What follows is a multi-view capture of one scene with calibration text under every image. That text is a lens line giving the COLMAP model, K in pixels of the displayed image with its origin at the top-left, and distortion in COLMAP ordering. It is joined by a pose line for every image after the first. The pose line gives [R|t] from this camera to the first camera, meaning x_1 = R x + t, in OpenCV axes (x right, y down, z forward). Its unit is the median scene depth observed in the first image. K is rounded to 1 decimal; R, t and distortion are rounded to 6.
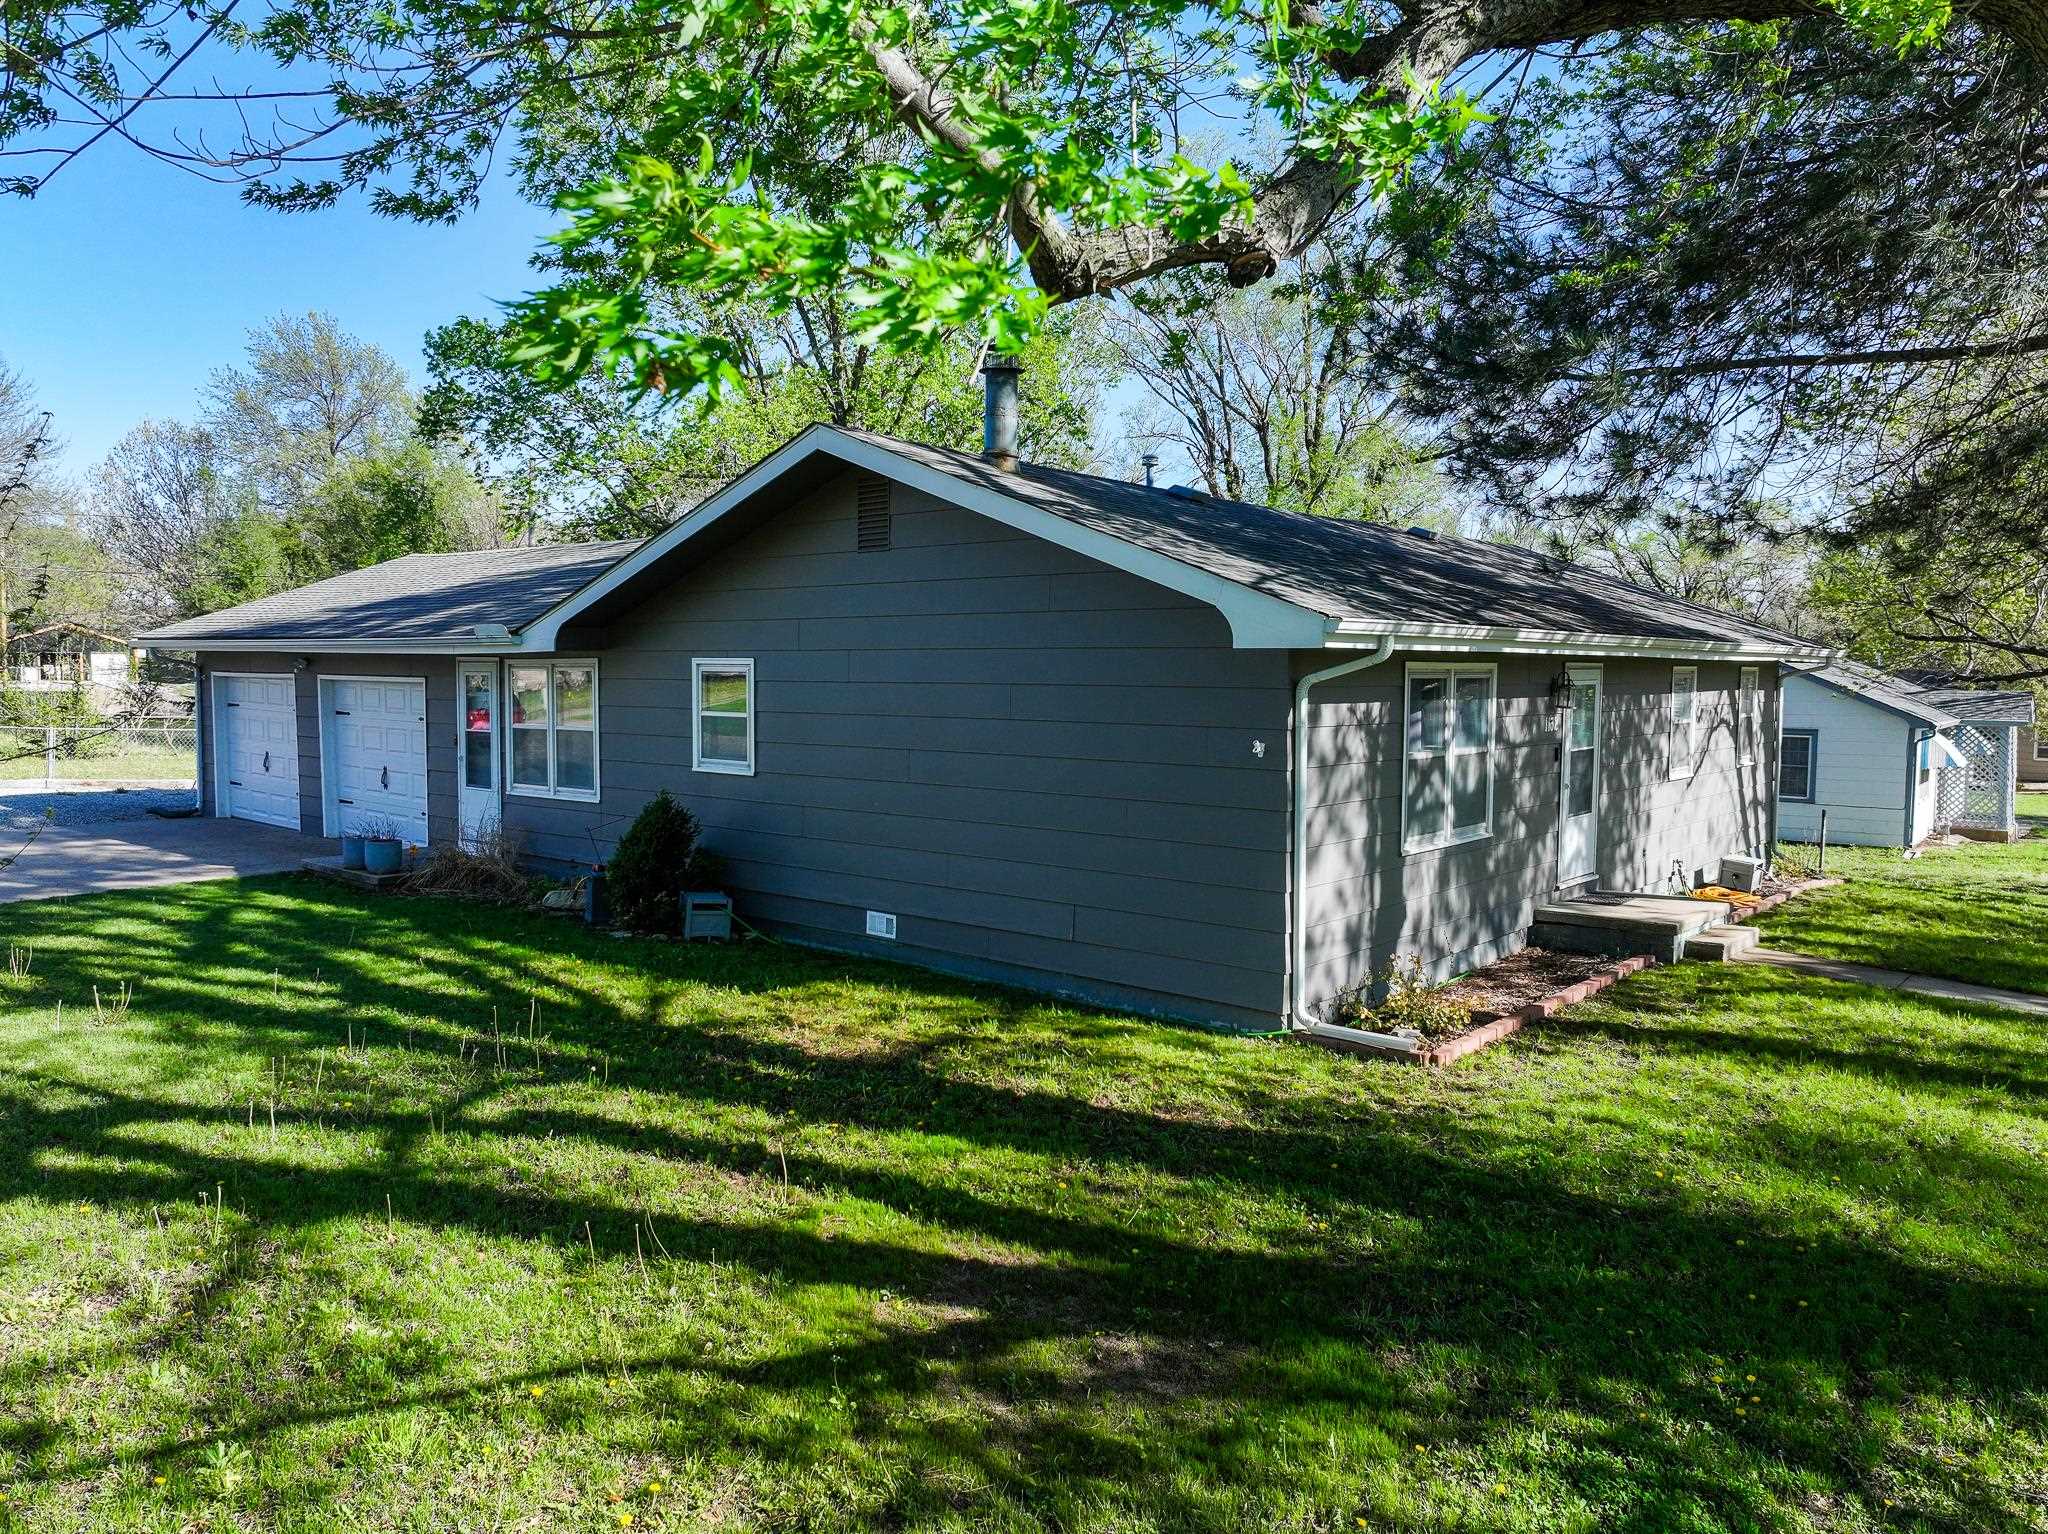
lens RADIAL K [[1440.2, 0, 1030.0], [0, 1440.2, 759.9], [0, 0, 1]] dist [-0.003753, 0.010307]
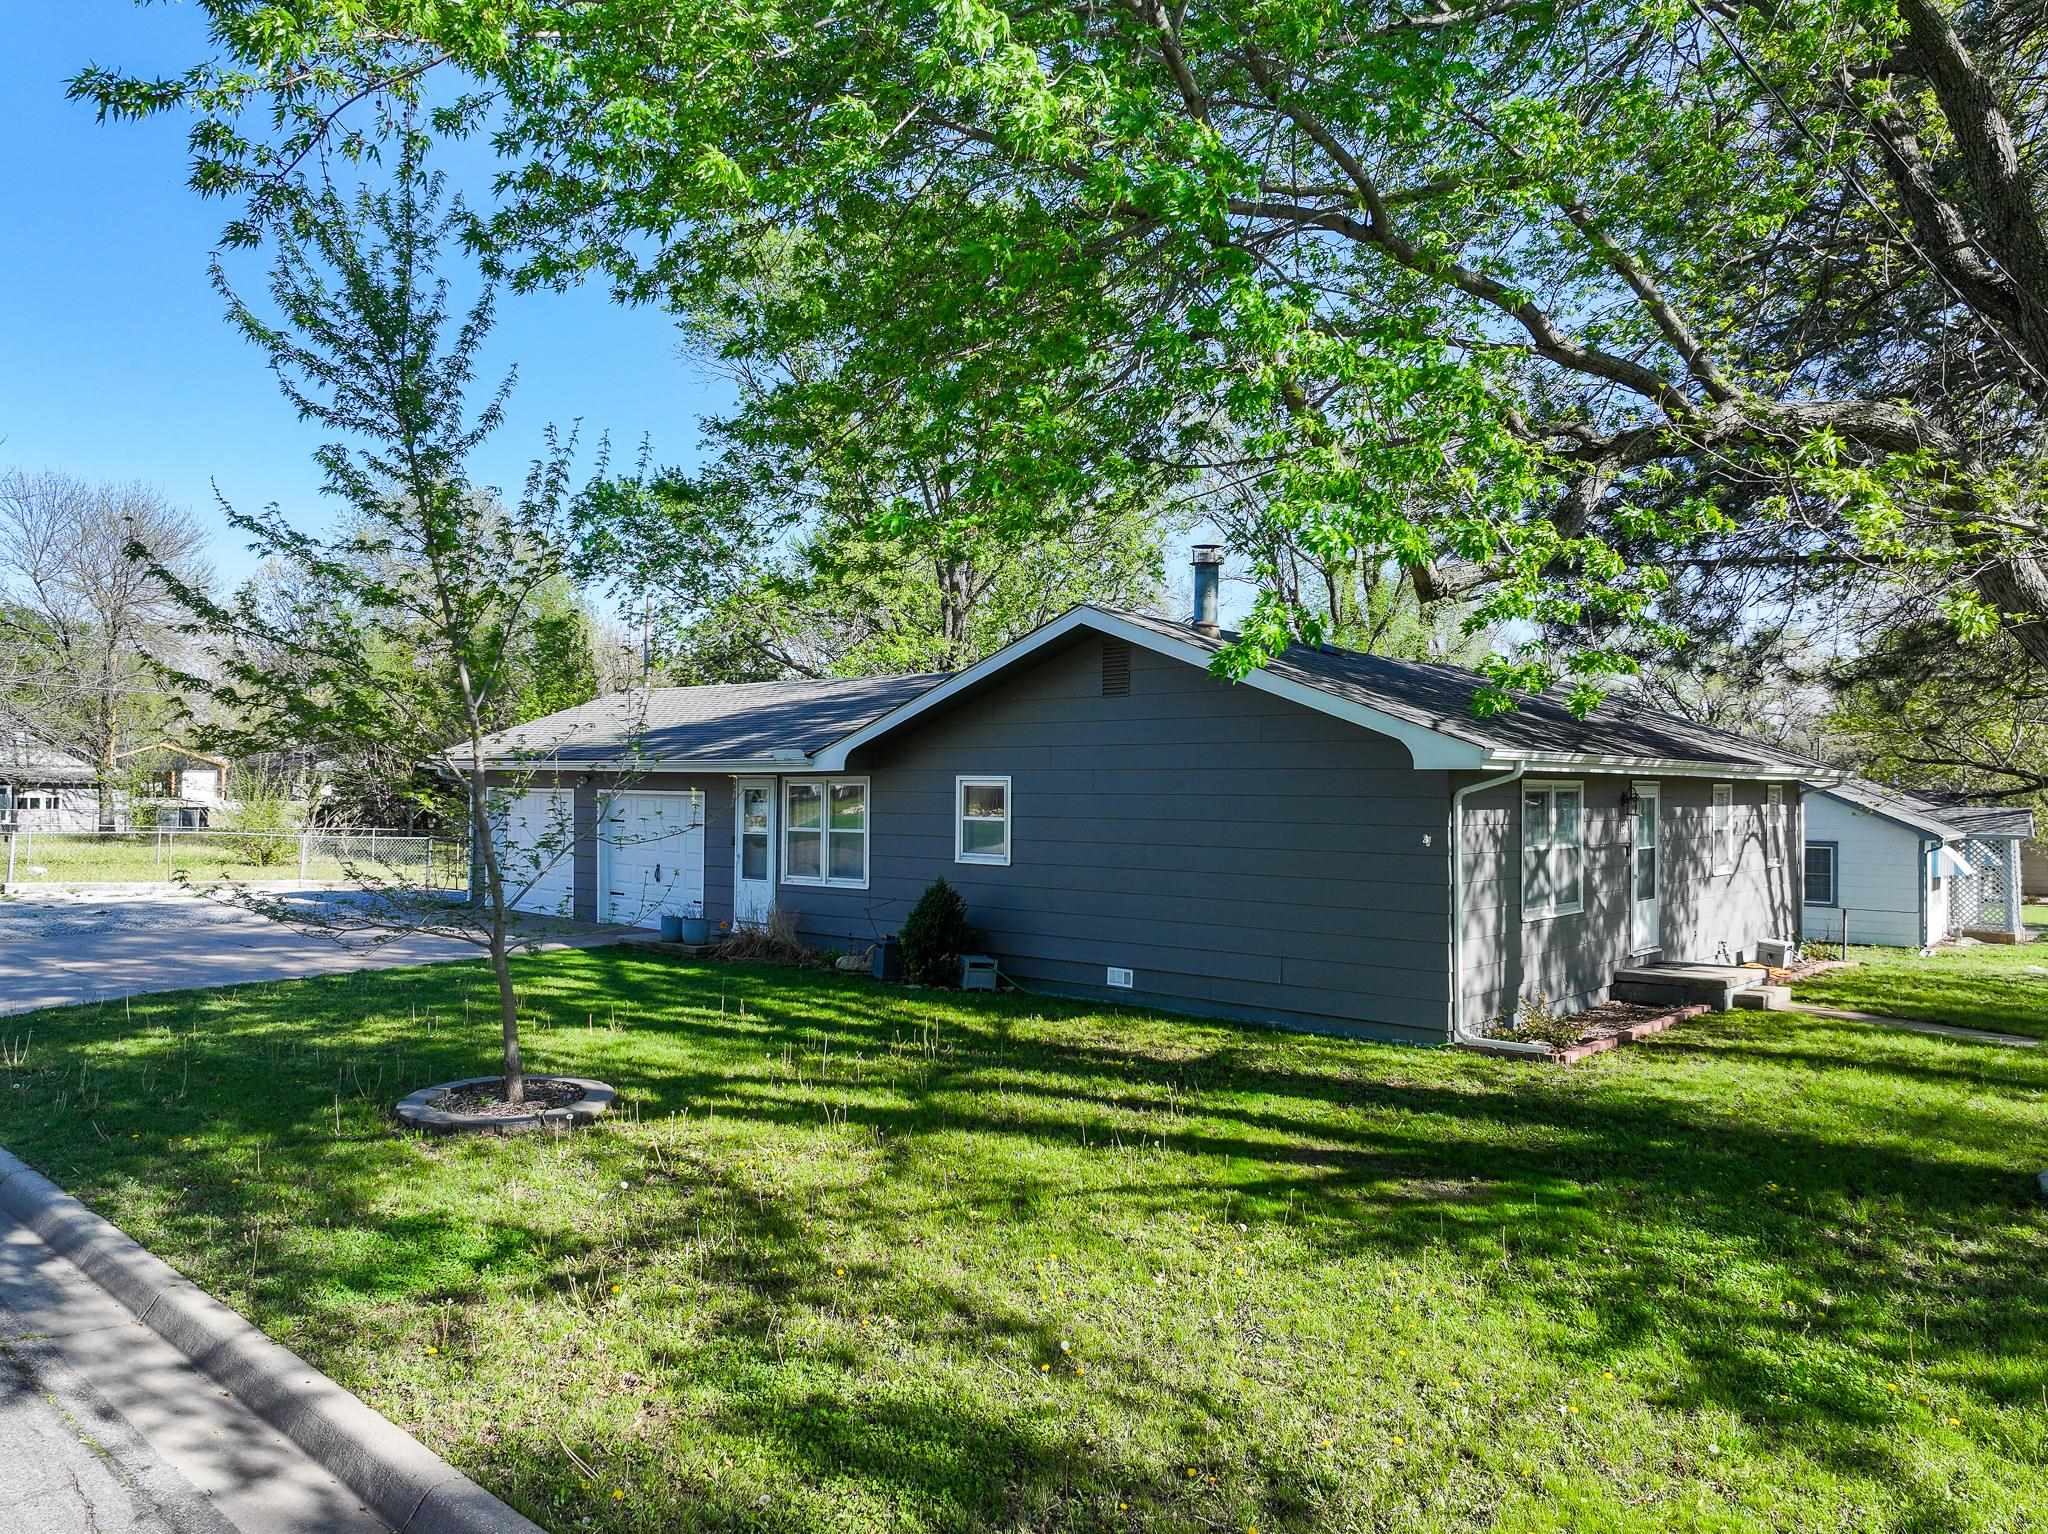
lens RADIAL K [[1440.2, 0, 1030.0], [0, 1440.2, 759.9], [0, 0, 1]] dist [-0.003753, 0.010307]
pose [[0.999894, 0.002180, -0.014428, -0.143179], [-0.003363, 0.996589, -0.082460, 0.021303], [0.014199, 0.082500, 0.996490, -0.284685]]
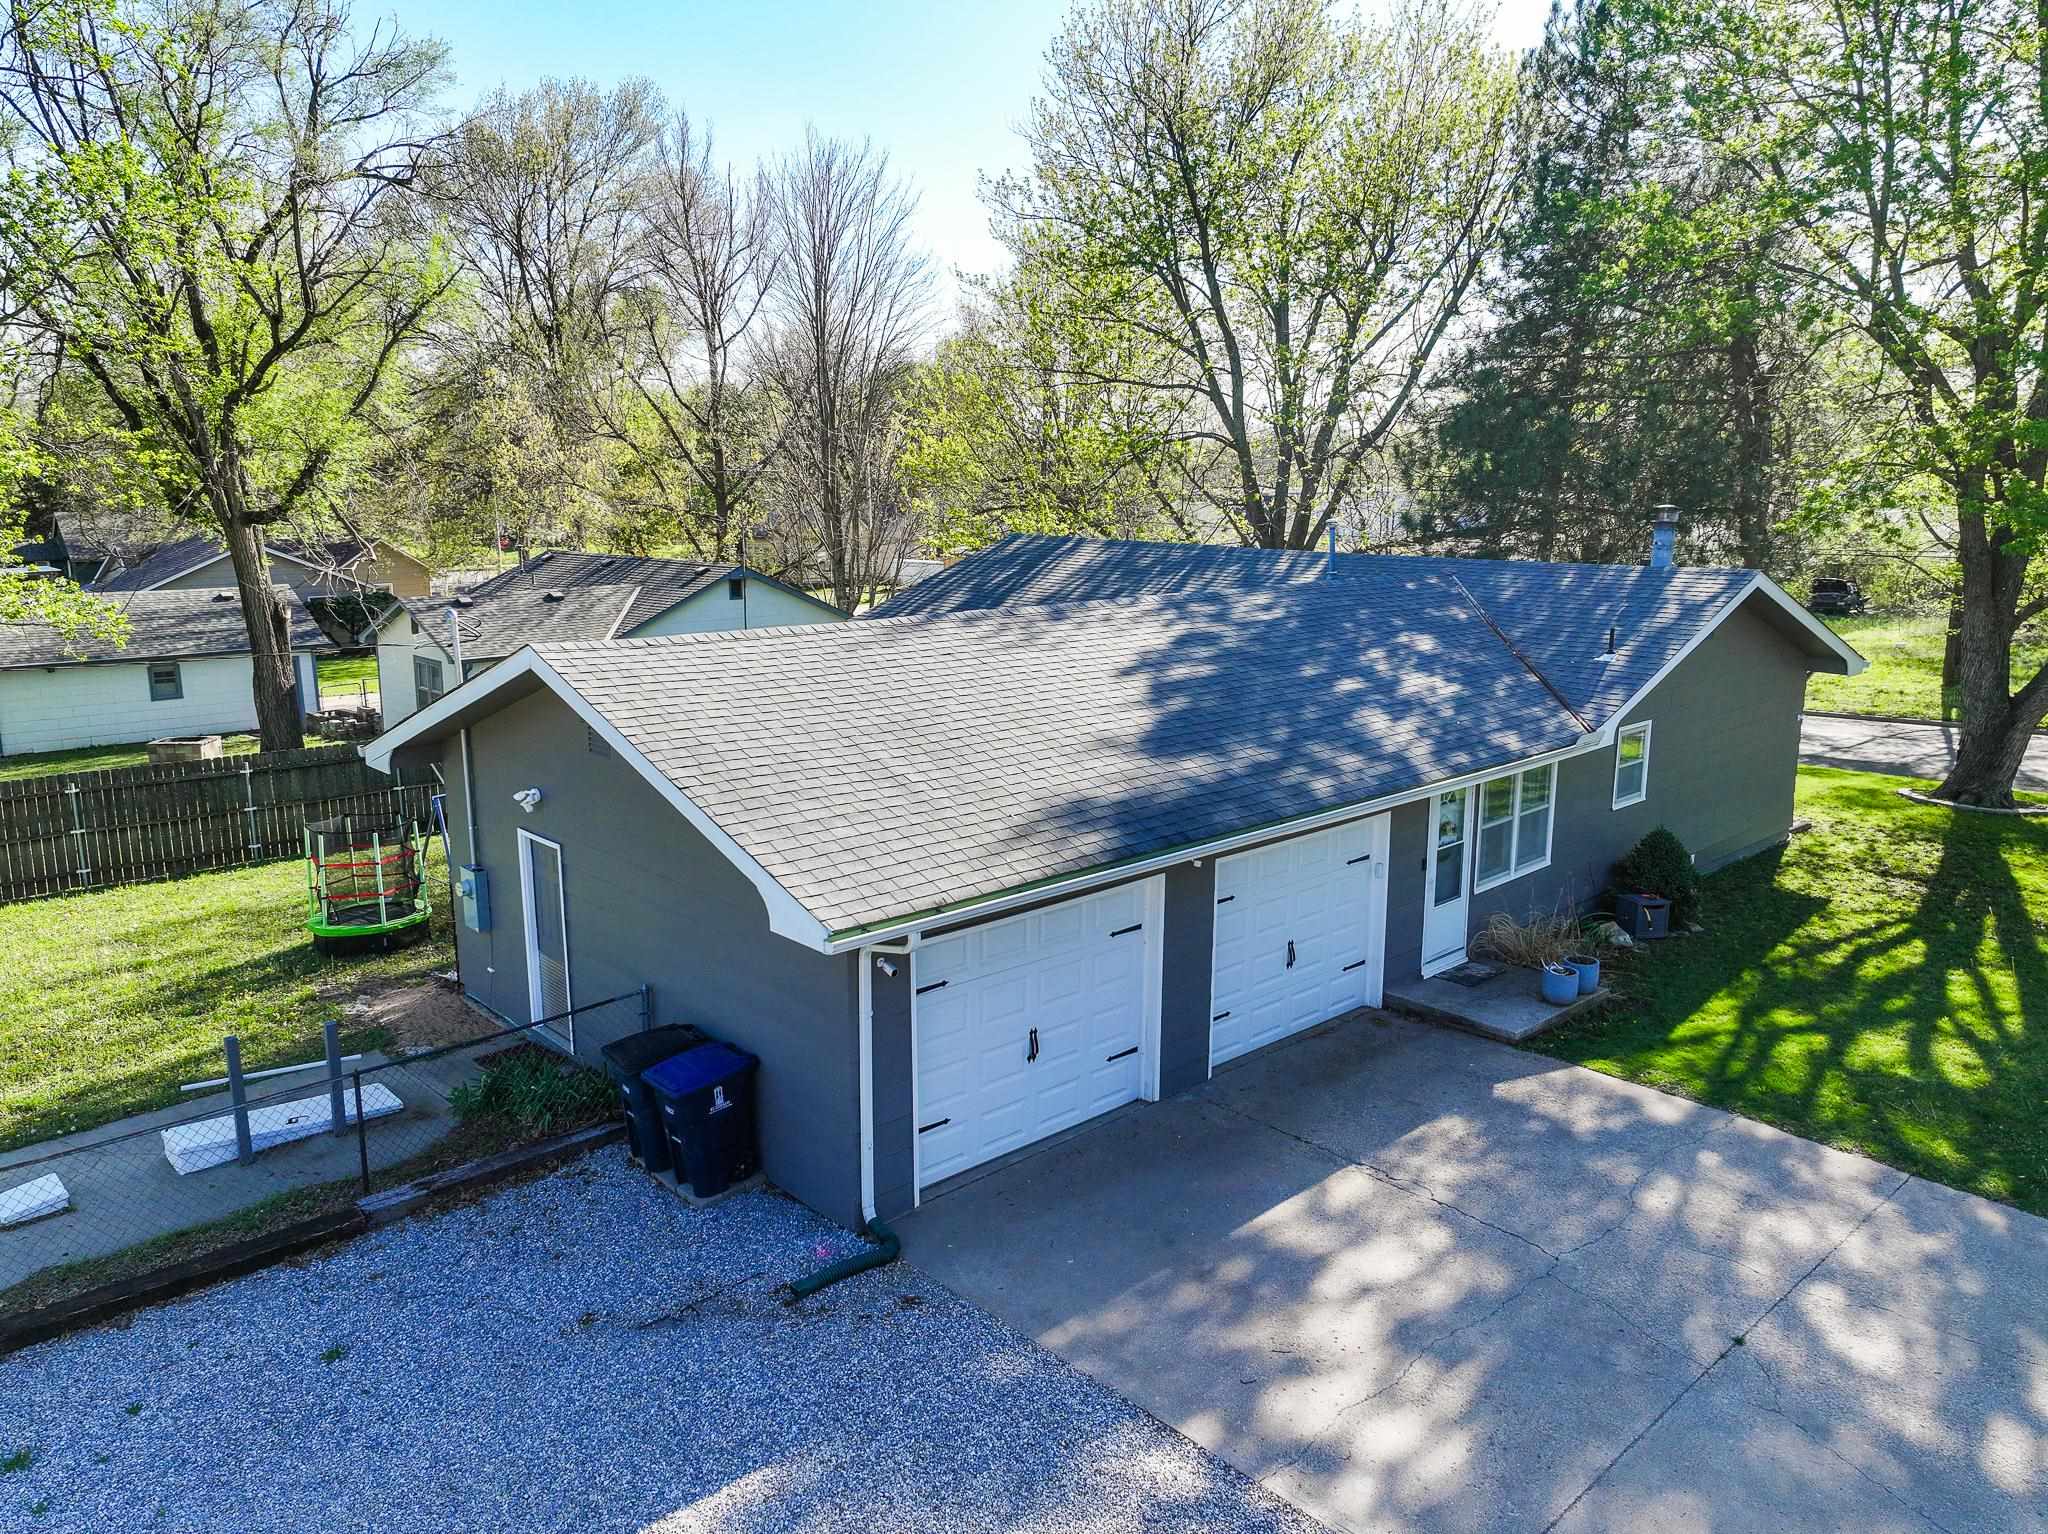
lens RADIAL K [[1440.2, 0, 1030.0], [0, 1440.2, 759.9], [0, 0, 1]] dist [-0.003753, 0.010307]
pose [[0.124244, -0.205413, 0.970757, -1.530507], [0.064241, 0.977950, 0.198713, -0.326174], [-0.990170, 0.037673, 0.134700, 1.304290]]
